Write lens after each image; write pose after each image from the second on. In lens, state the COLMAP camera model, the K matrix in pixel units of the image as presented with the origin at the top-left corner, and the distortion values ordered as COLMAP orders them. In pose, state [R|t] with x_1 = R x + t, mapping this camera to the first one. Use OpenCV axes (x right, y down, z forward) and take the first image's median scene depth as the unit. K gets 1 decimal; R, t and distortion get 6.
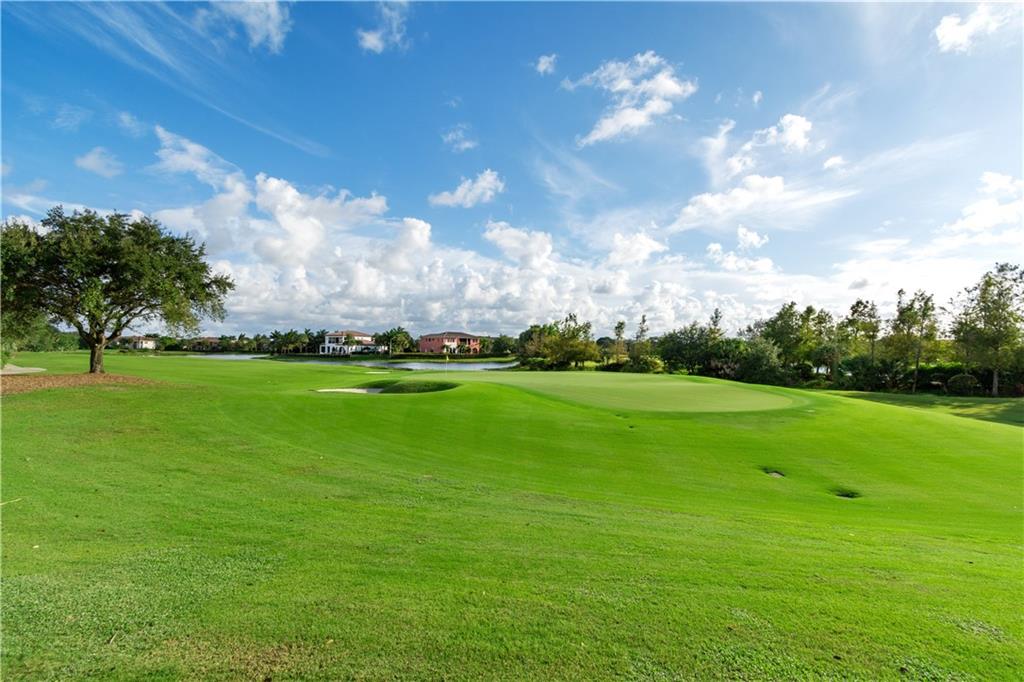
lens RADIAL K [[461.3, 0, 512.0], [0, 461.3, 341.0], [0, 0, 1]] dist [0.019996, -0.012449]
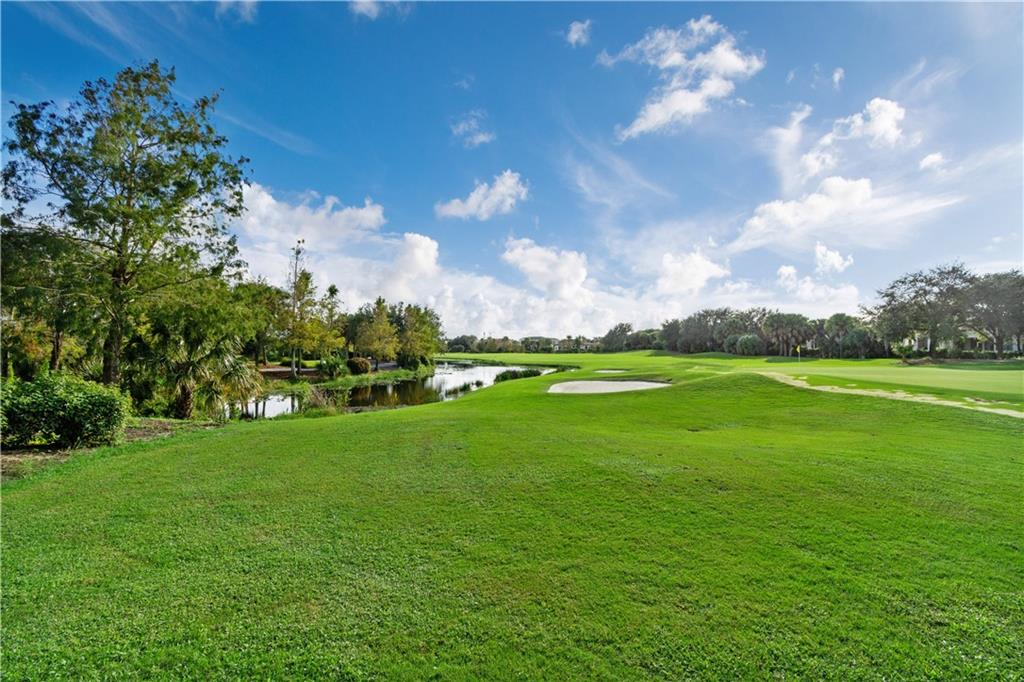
lens RADIAL K [[461.3, 0, 512.0], [0, 461.3, 341.0], [0, 0, 1]] dist [0.019996, -0.012449]
pose [[0.999168, -0.017251, -0.036949, -0.018523], [0.010789, 0.985654, -0.168431, 0.058766], [0.039325, 0.167893, 0.985021, 0.236039]]
